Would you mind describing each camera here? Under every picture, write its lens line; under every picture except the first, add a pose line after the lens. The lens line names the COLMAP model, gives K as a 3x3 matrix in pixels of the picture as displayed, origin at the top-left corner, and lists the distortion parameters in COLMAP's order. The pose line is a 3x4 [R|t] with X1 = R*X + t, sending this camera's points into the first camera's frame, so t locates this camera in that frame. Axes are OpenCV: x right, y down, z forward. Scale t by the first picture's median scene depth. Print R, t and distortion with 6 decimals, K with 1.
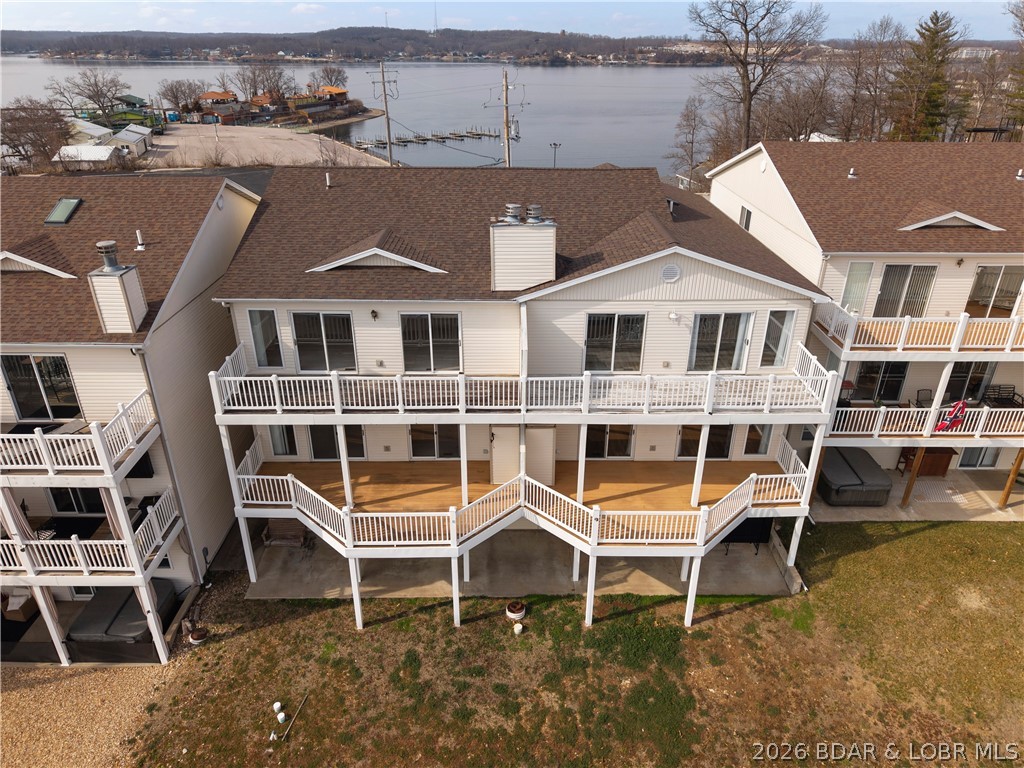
lens RADIAL K [[682.8, 0, 512.0], [0, 682.8, 384.0], [0, 0, 1]] dist [0.004691, -0.004357]
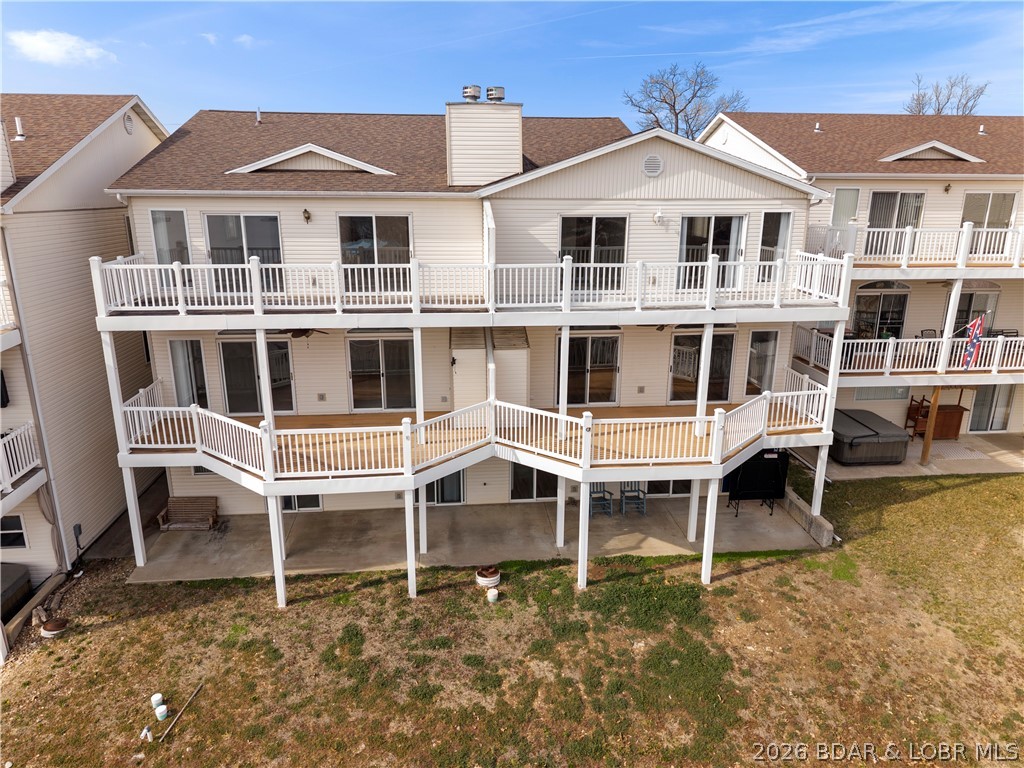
lens RADIAL K [[682.8, 0, 512.0], [0, 682.8, 384.0], [0, 0, 1]] dist [0.004691, -0.004357]
pose [[0.996220, -0.023591, 0.083597, -0.028075], [0.038453, 0.982747, -0.180912, 0.265798], [-0.077887, 0.183443, 0.979940, 0.202579]]
